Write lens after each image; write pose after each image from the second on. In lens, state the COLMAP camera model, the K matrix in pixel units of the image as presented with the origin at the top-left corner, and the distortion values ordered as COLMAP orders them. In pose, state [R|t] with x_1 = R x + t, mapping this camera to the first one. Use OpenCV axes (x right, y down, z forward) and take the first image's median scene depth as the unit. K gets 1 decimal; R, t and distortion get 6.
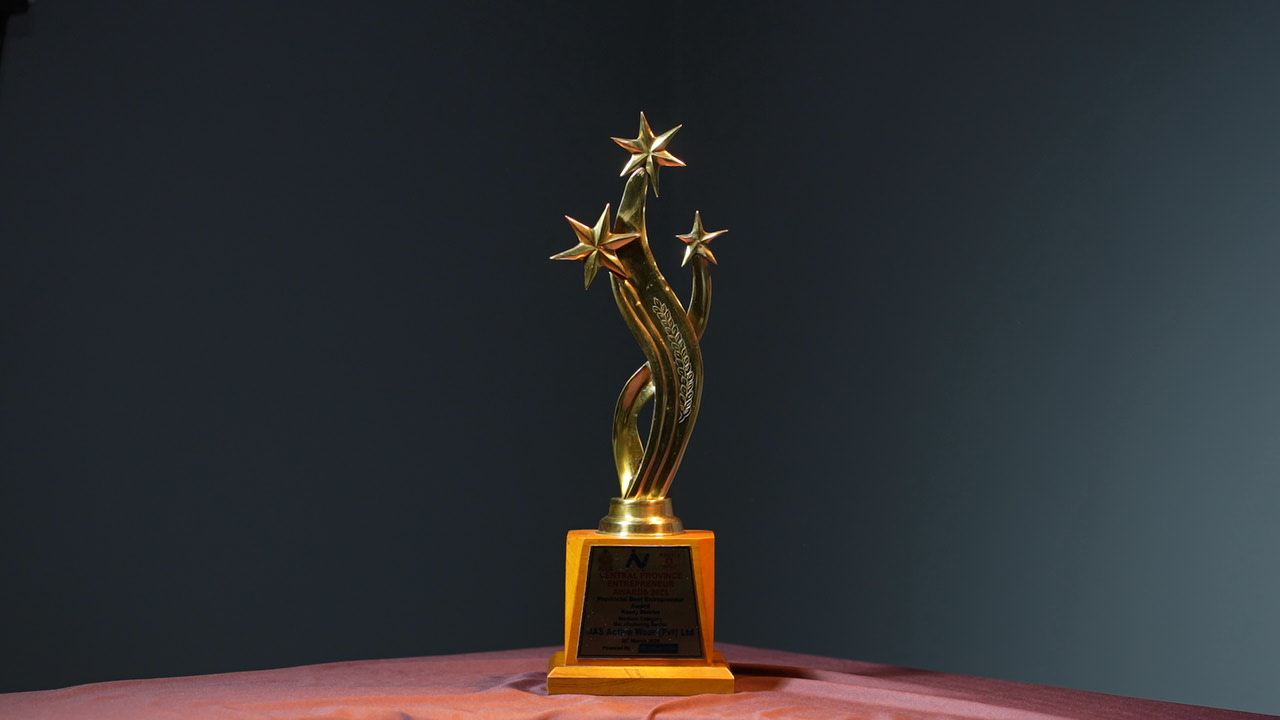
lens RADIAL K [[7611.3, 0, 646.1], [0, 7611.3, 370.3], [0, 0, 1]] dist [2.841498, 0.000000]
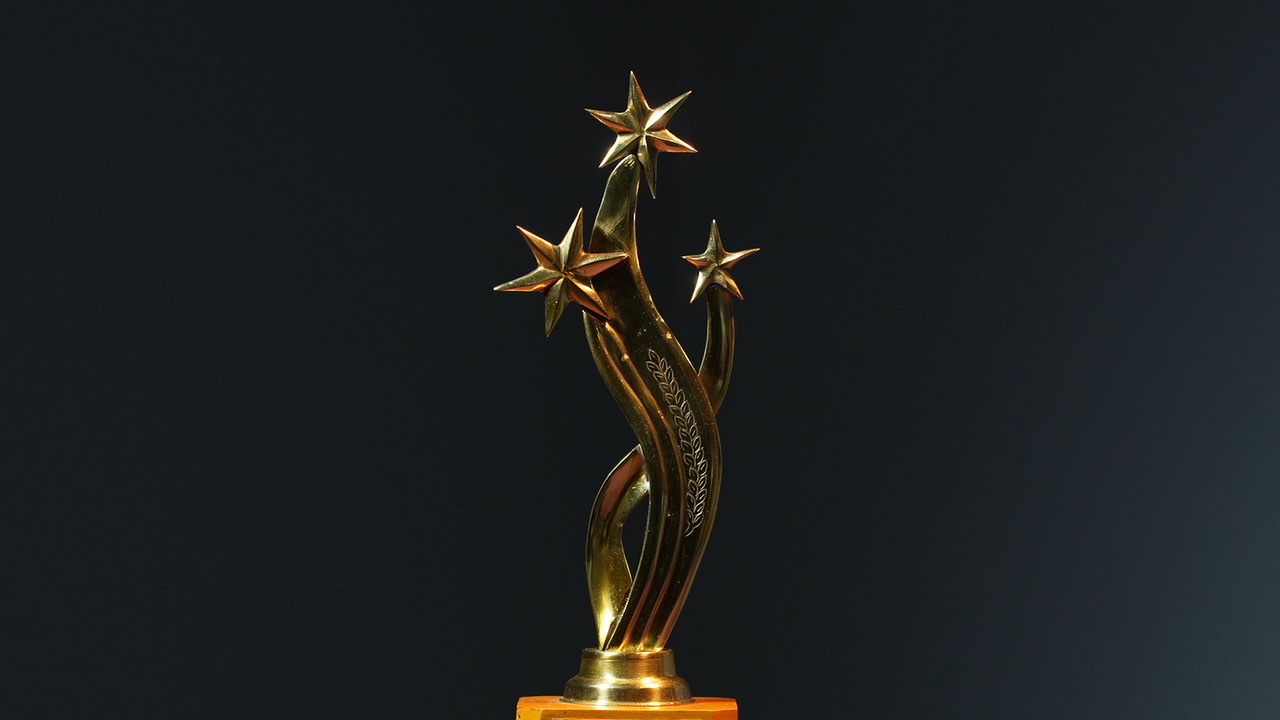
lens RADIAL K [[7611.3, 0, 634.1], [0, 7611.3, 356.6], [0, 0, 1]] dist [2.841498, 0.000000]
pose [[0.999989, 0.004623, -0.000632, 0.000183], [-0.004632, 0.999885, -0.014444, 0.000787], [0.000566, 0.014447, 0.999895, 0.331918]]
